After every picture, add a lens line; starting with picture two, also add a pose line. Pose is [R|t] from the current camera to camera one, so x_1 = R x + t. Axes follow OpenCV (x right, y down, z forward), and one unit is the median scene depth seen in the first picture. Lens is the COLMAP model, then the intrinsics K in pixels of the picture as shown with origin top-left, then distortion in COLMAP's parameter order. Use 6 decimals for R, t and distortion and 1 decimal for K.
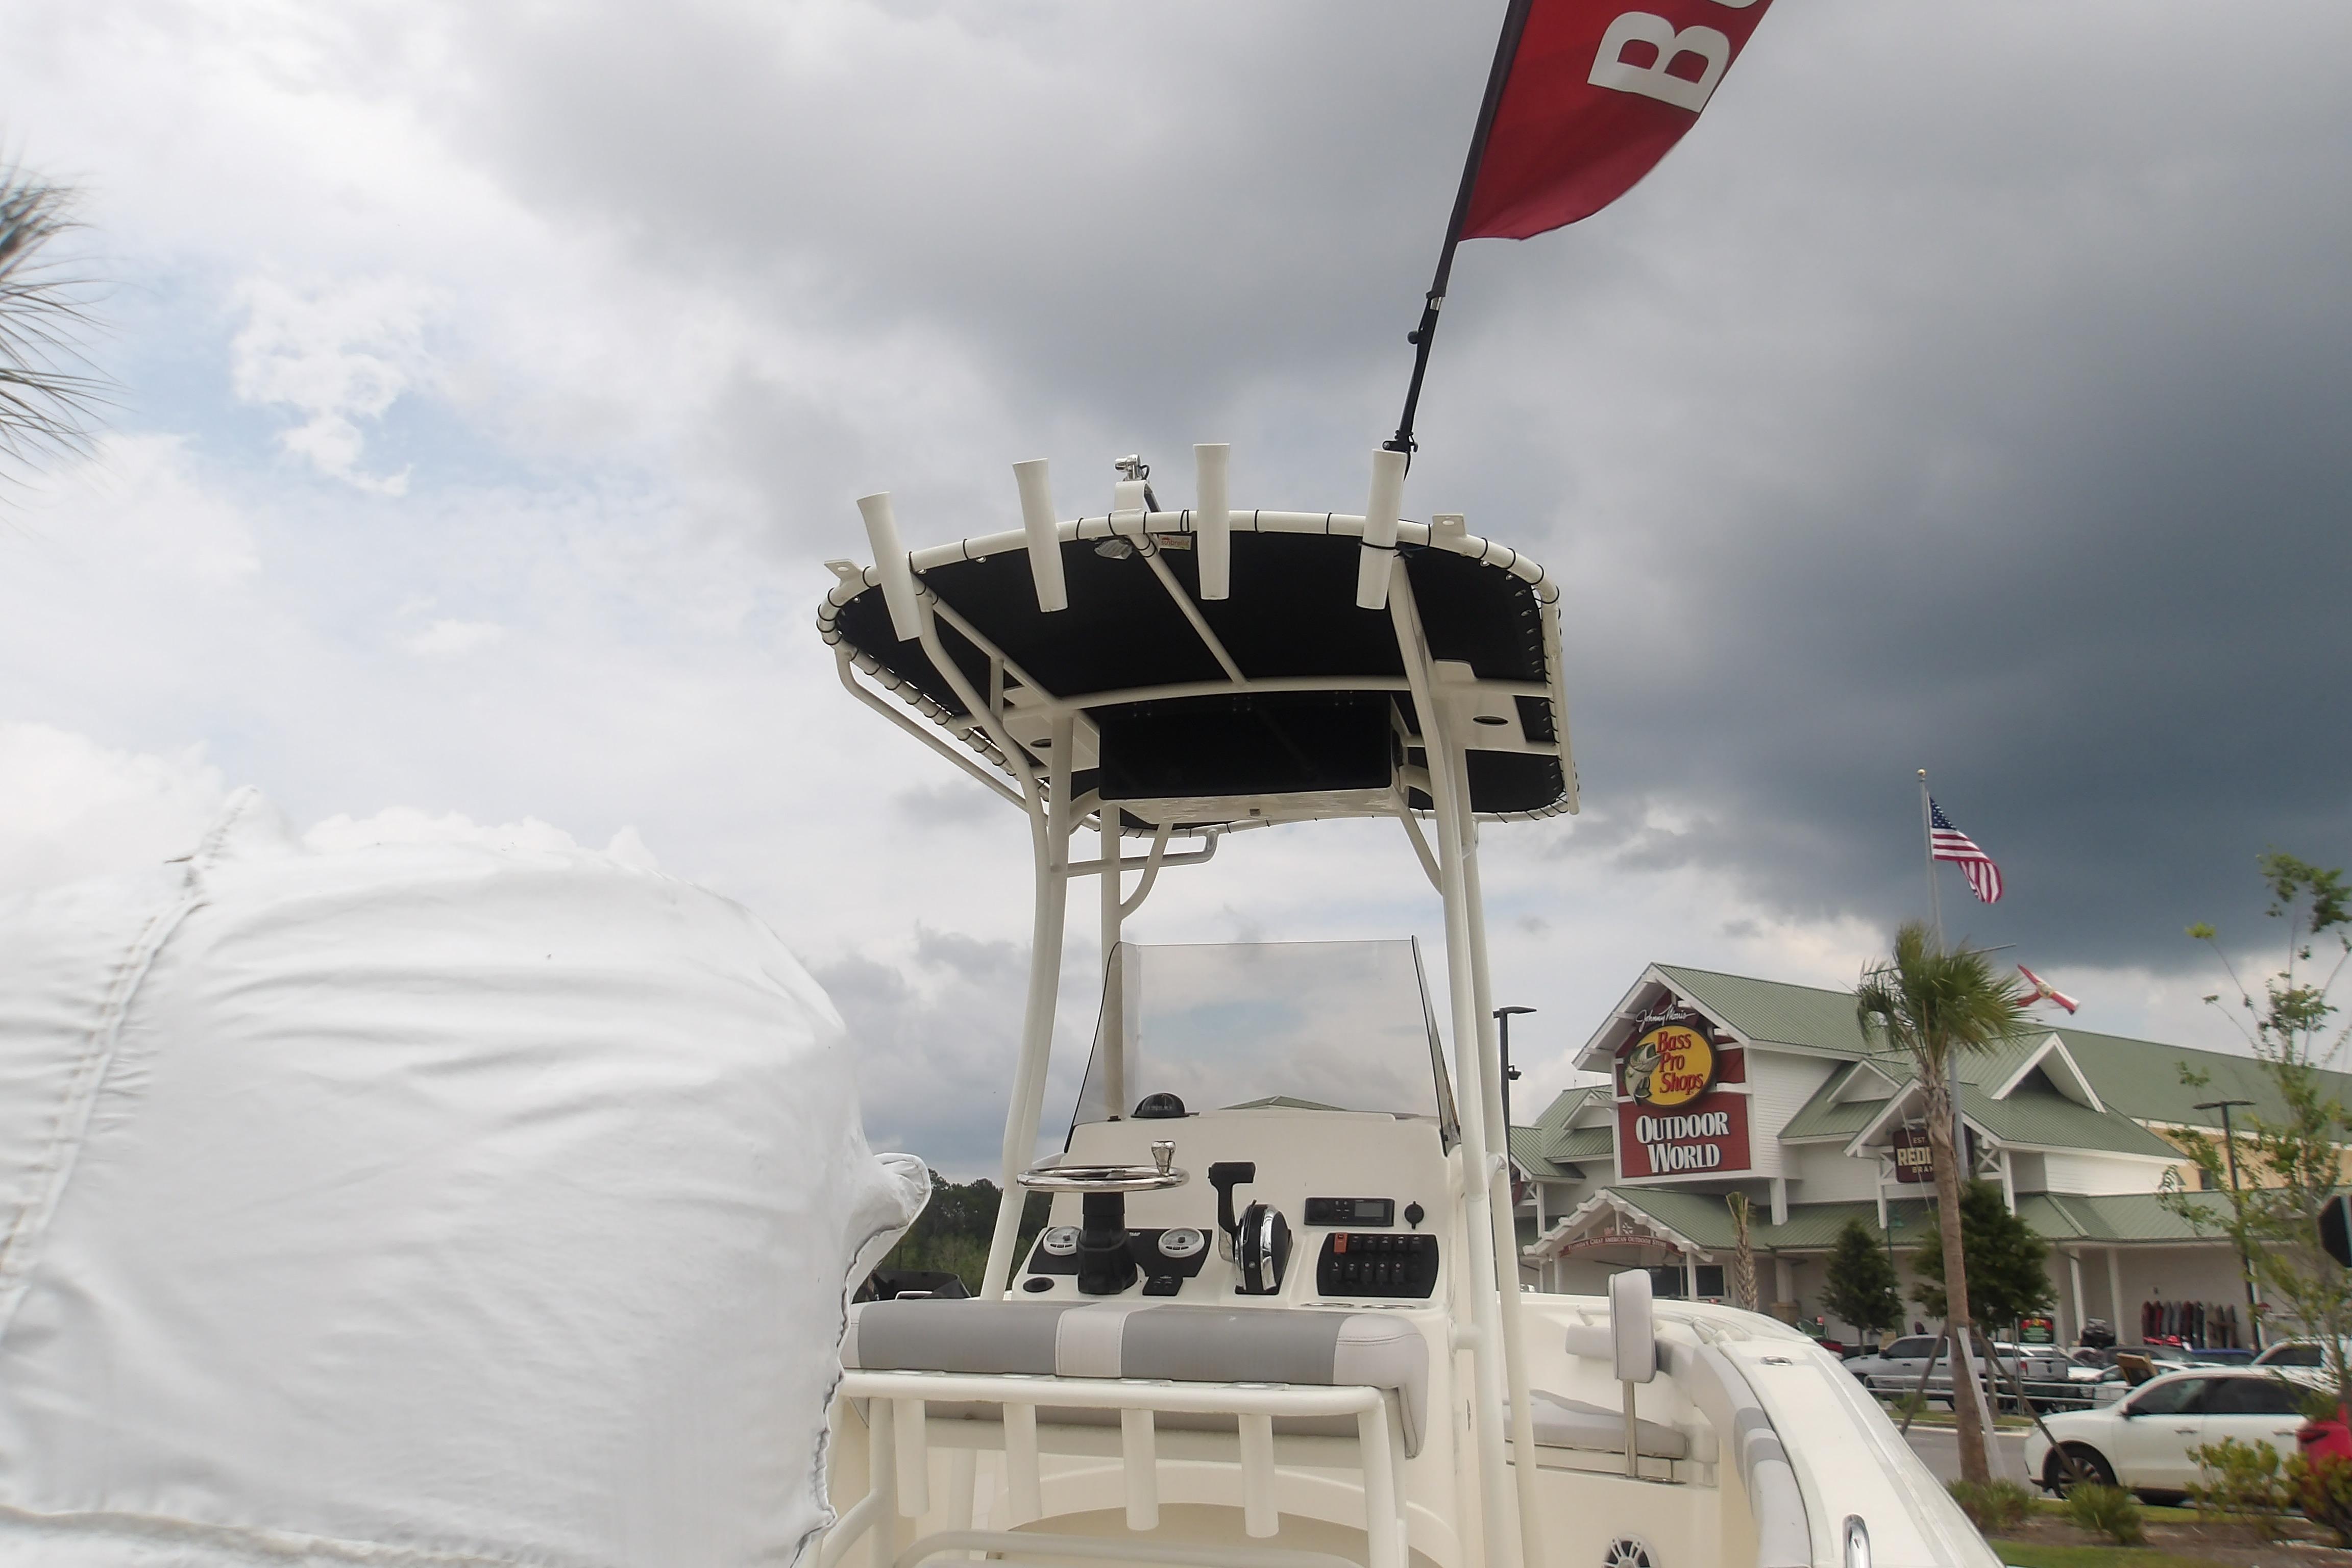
lens RADIAL K [[1930.7, 0, 1159.4], [0, 1930.7, 776.7], [0, 0, 1]] dist [0.002297, -0.000068]
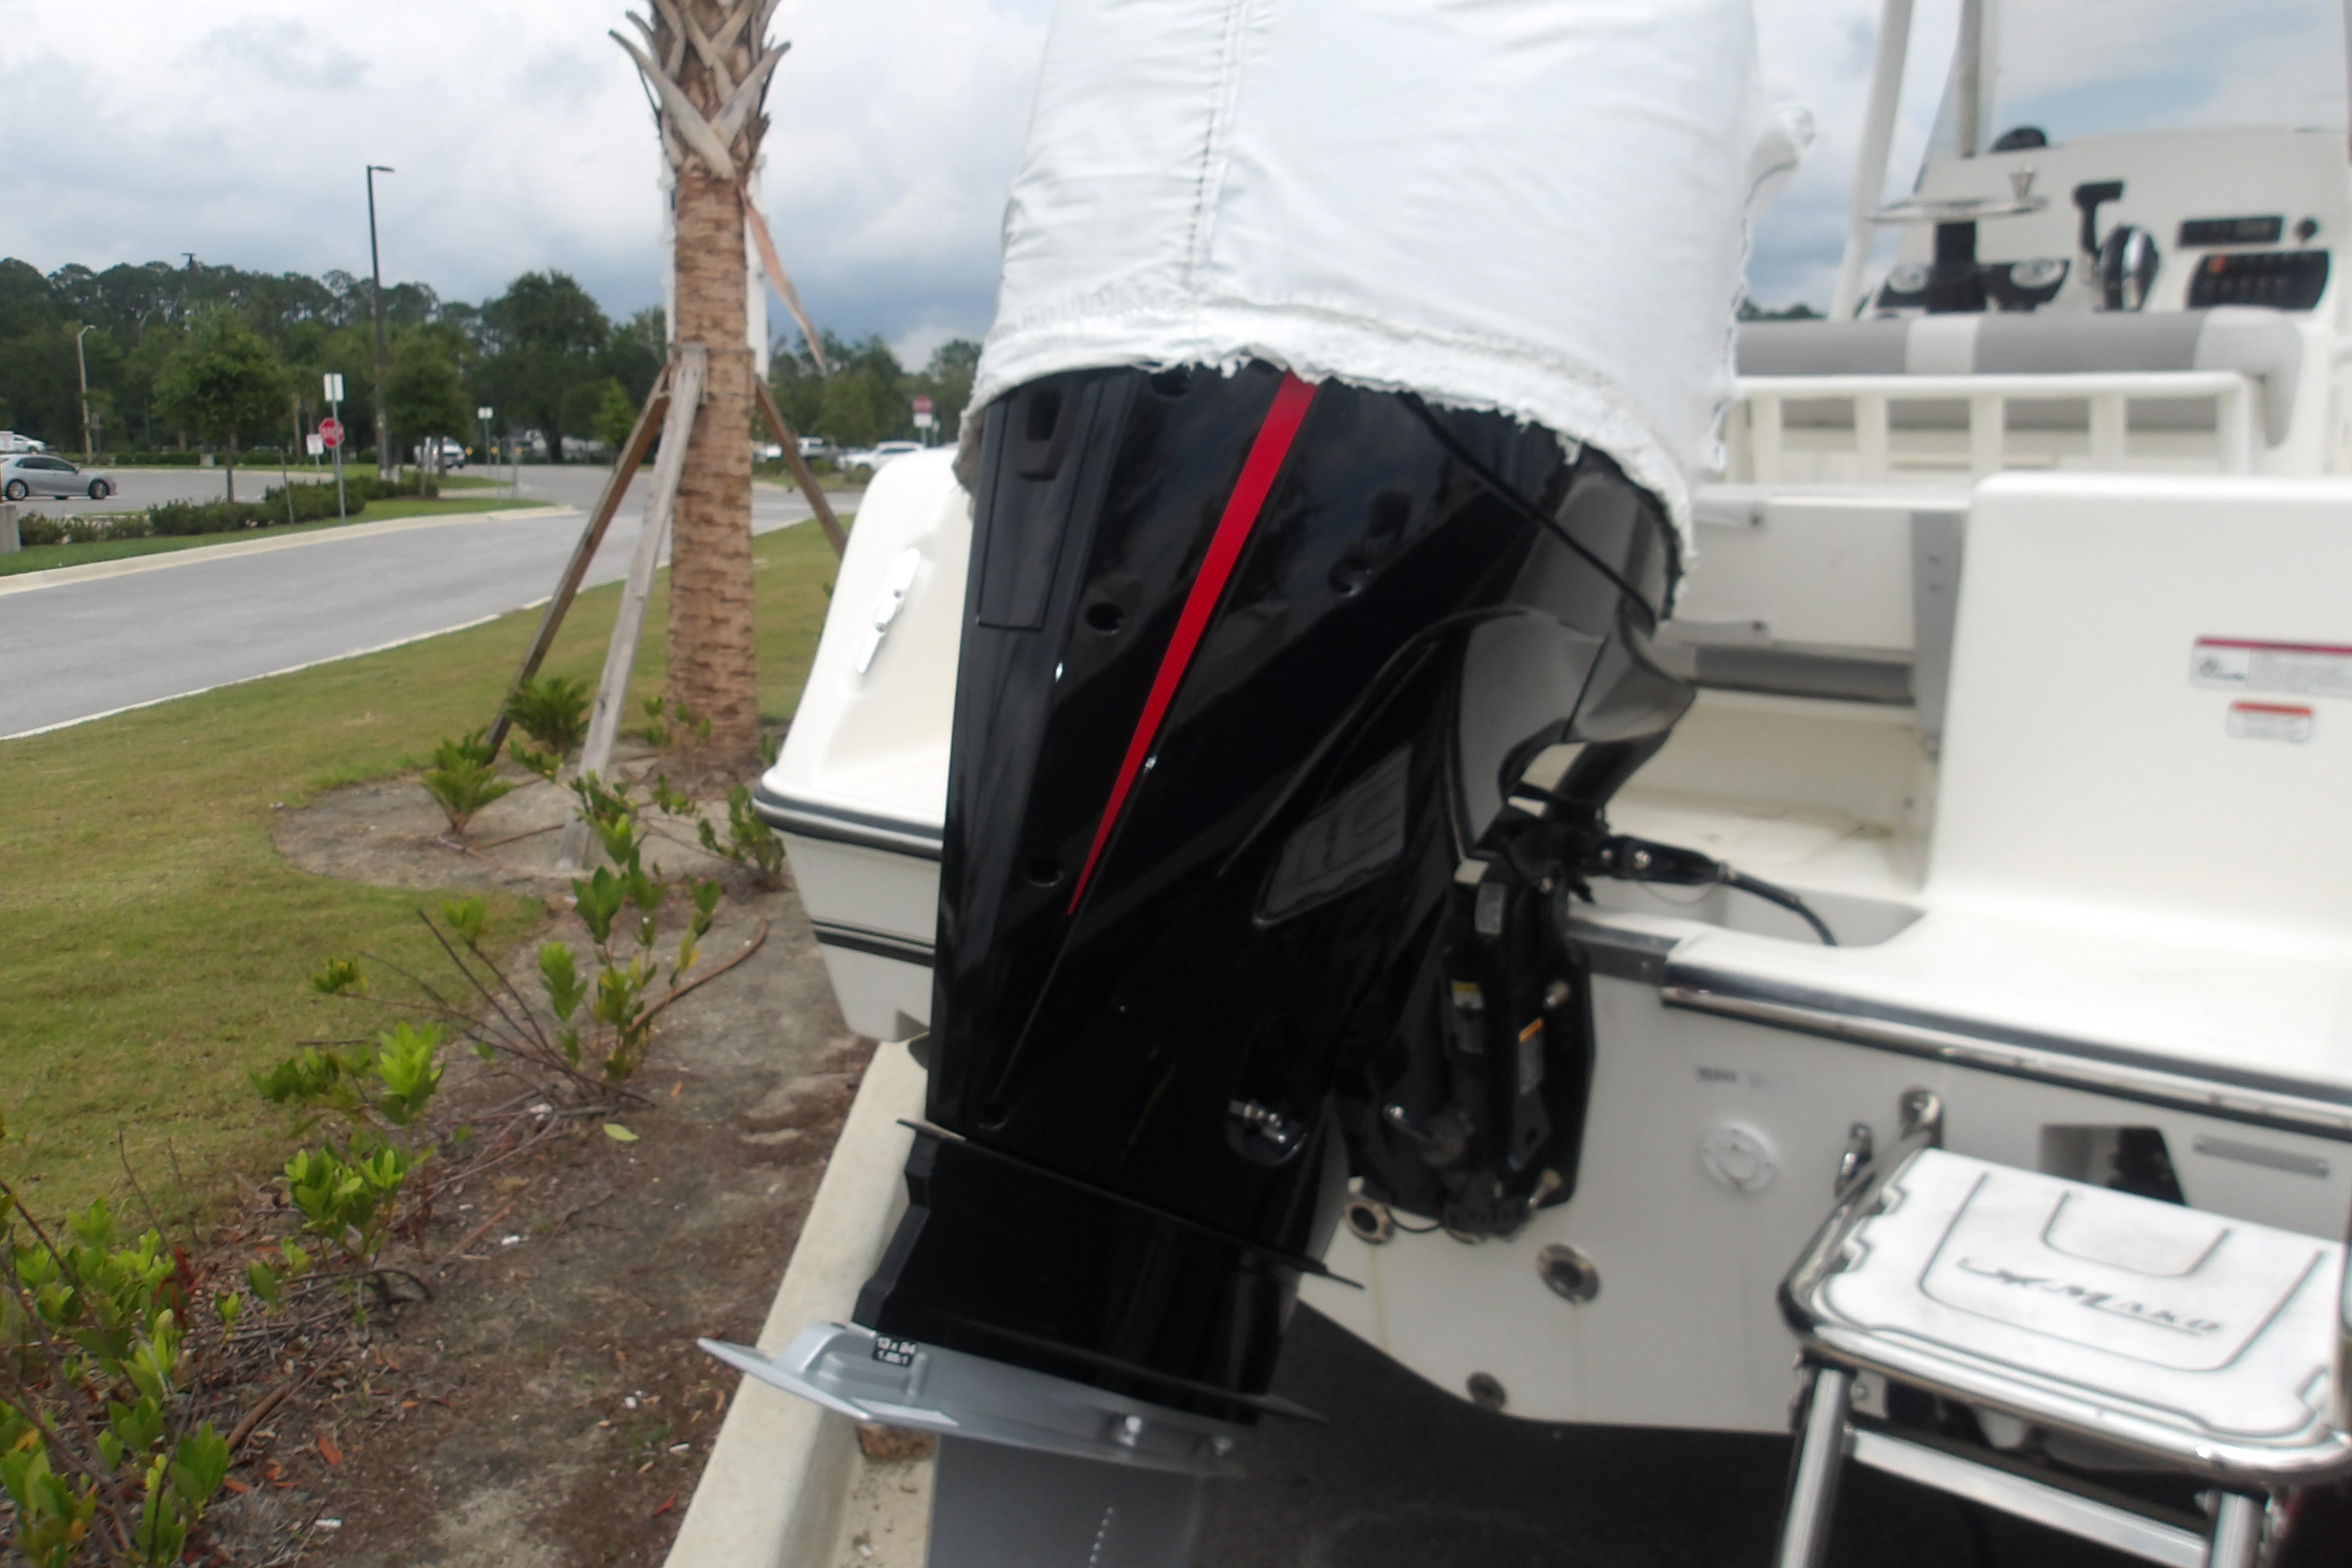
lens RADIAL K [[1930.7, 0, 1163.5], [0, 1930.7, 762.2], [0, 0, 1]] dist [0.002297, -0.000068]
pose [[0.920503, 0.047406, -0.387849, -0.004133], [0.119665, 0.910714, 0.395323, 0.016761], [0.371960, -0.410308, 0.832642, -0.089037]]
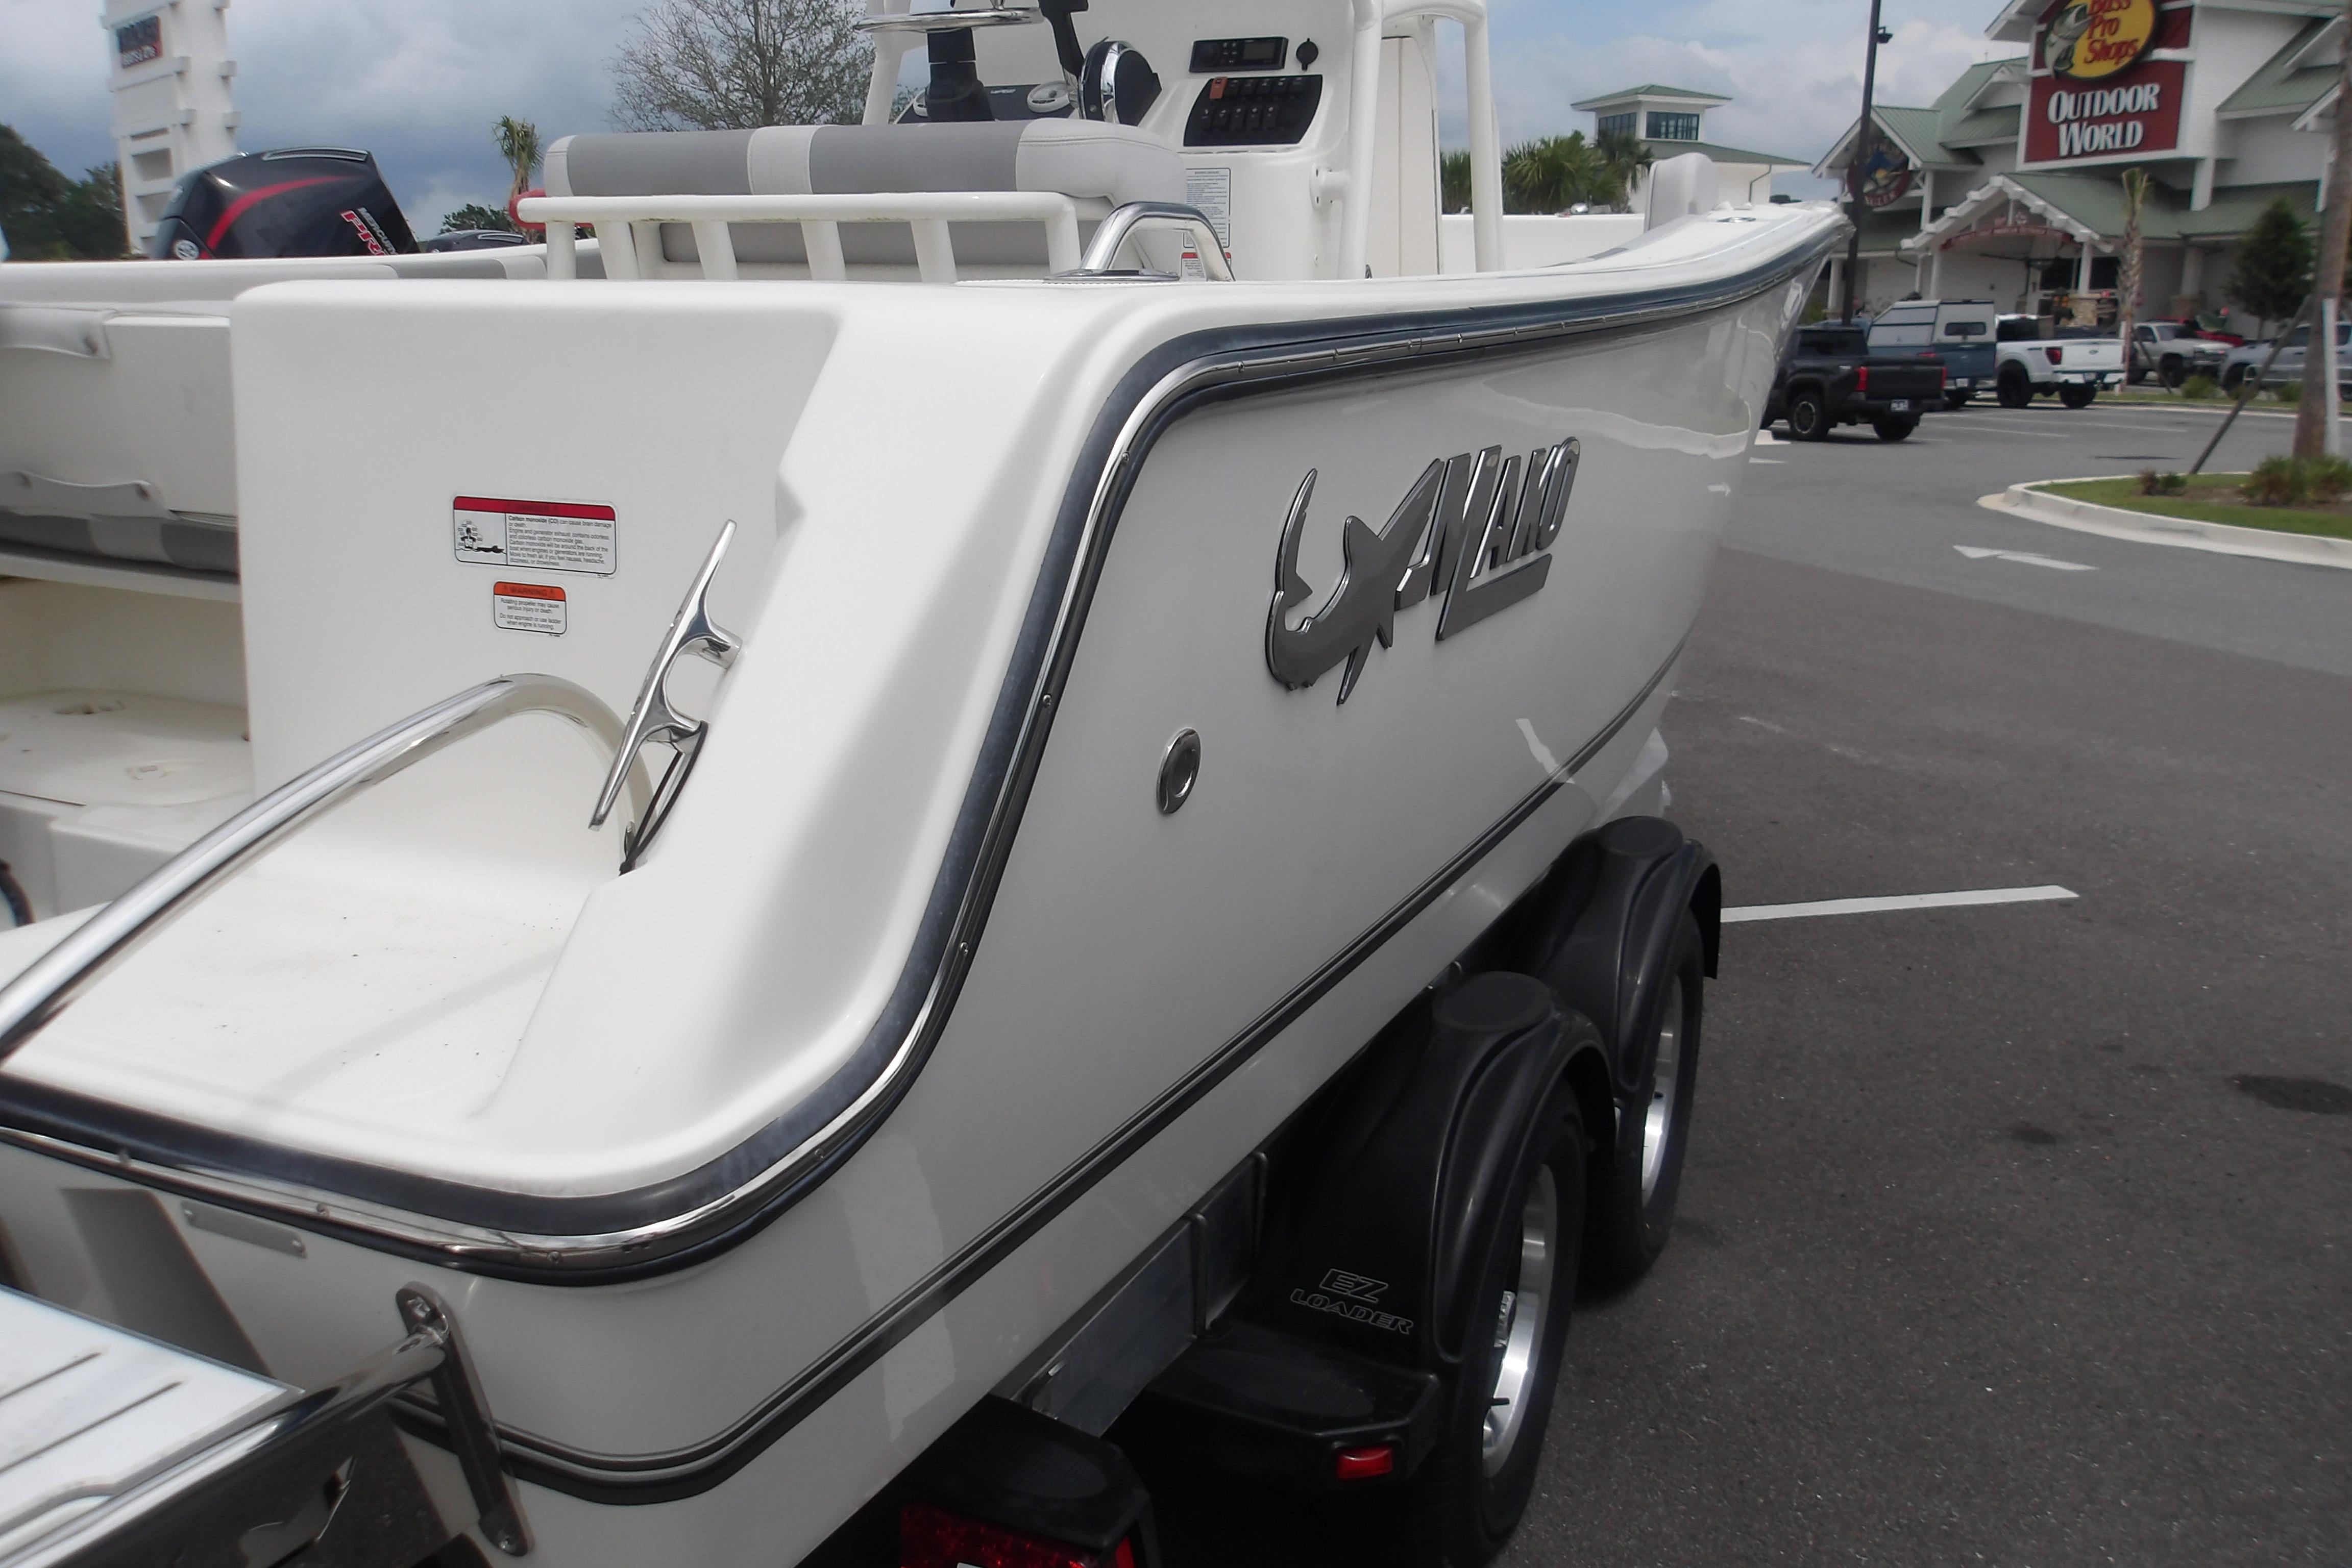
lens RADIAL K [[1930.7, 0, 1161.9], [0, 1930.7, 767.3], [0, 0, 1]] dist [0.002297, -0.000068]
pose [[0.983590, 0.028841, -0.178097, 0.182909], [0.059598, 0.879785, 0.471621, 0.074222], [0.170289, -0.474496, 0.863629, 0.061432]]
